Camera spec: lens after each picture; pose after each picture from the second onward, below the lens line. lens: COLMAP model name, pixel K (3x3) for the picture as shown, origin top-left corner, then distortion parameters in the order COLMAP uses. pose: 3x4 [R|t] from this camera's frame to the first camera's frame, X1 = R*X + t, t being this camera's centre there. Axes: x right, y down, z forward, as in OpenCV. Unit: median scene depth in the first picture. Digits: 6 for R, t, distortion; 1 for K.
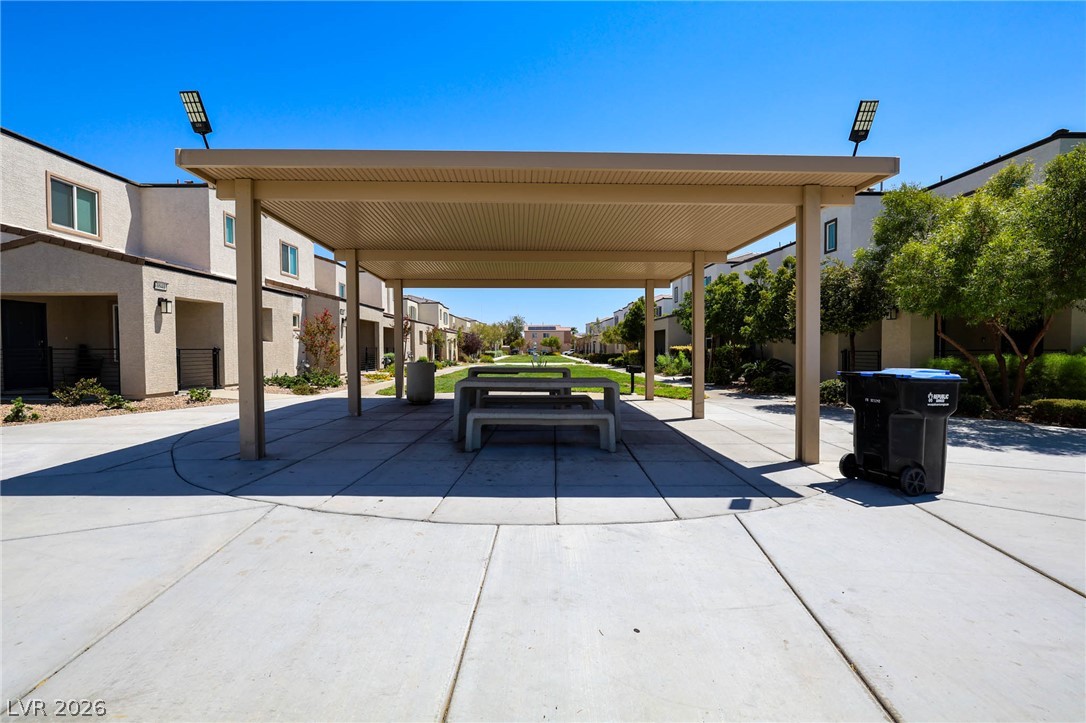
lens RADIAL K [[436.9, 0, 543.0], [0, 436.9, 361.5], [0, 0, 1]] dist [0.000299, -0.000029]
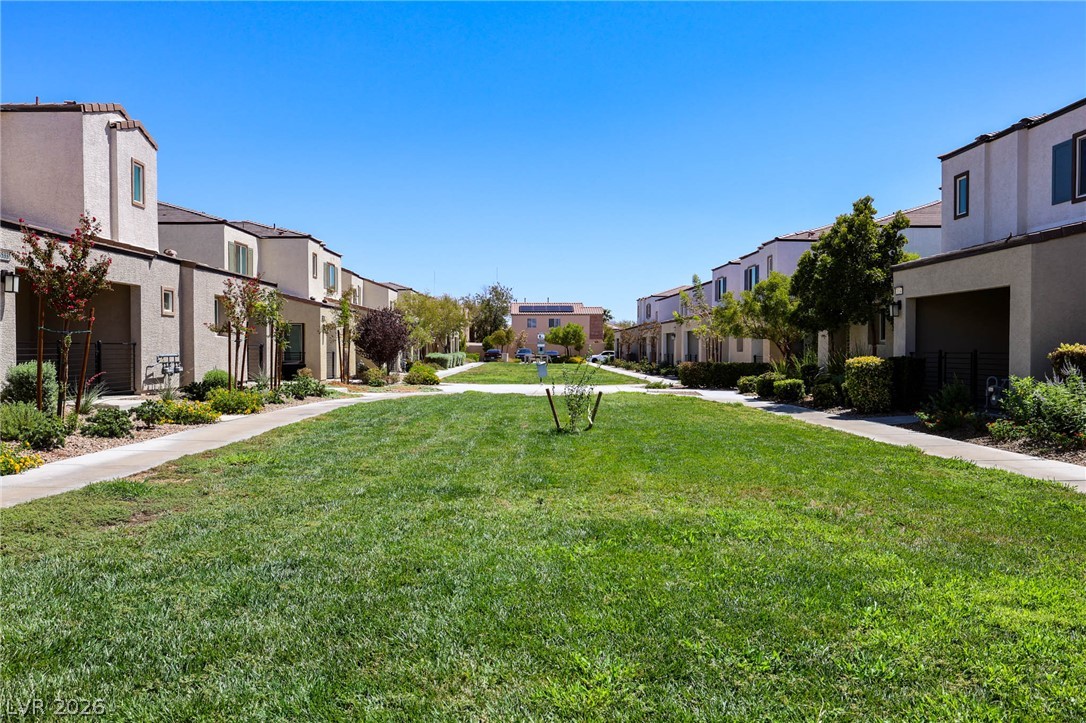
lens RADIAL K [[728.2, 0, 543.0], [0, 728.2, 361.5], [0, 0, 1]] dist [0.003585, 0.001030]
pose [[0.999969, 0.006962, 0.003765, -0.046839], [-0.006916, 0.999901, -0.012255, -0.024490], [-0.003850, 0.012229, 0.999918, 0.812460]]
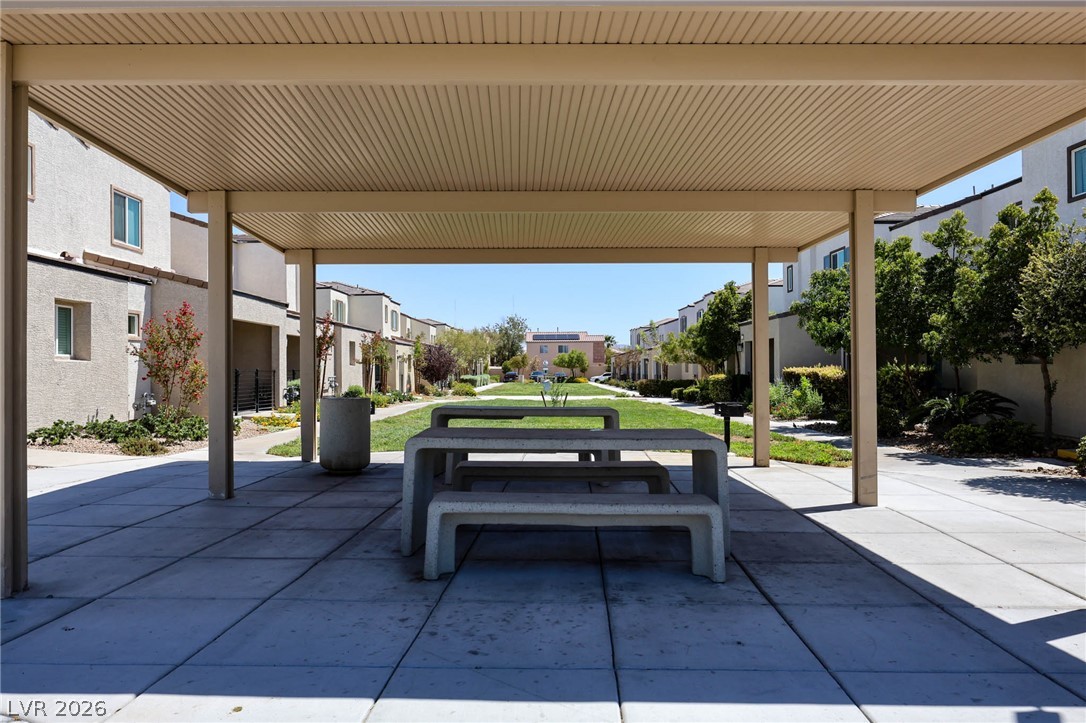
lens RADIAL K [[728.2, 0, 543.0], [0, 728.2, 361.5], [0, 0, 1]] dist [0.003585, 0.001030]
pose [[0.999826, -0.001170, -0.018596, -0.009004], [0.000374, 0.999085, -0.042762, -0.002943], [0.018629, 0.042748, 0.998912, 0.055376]]
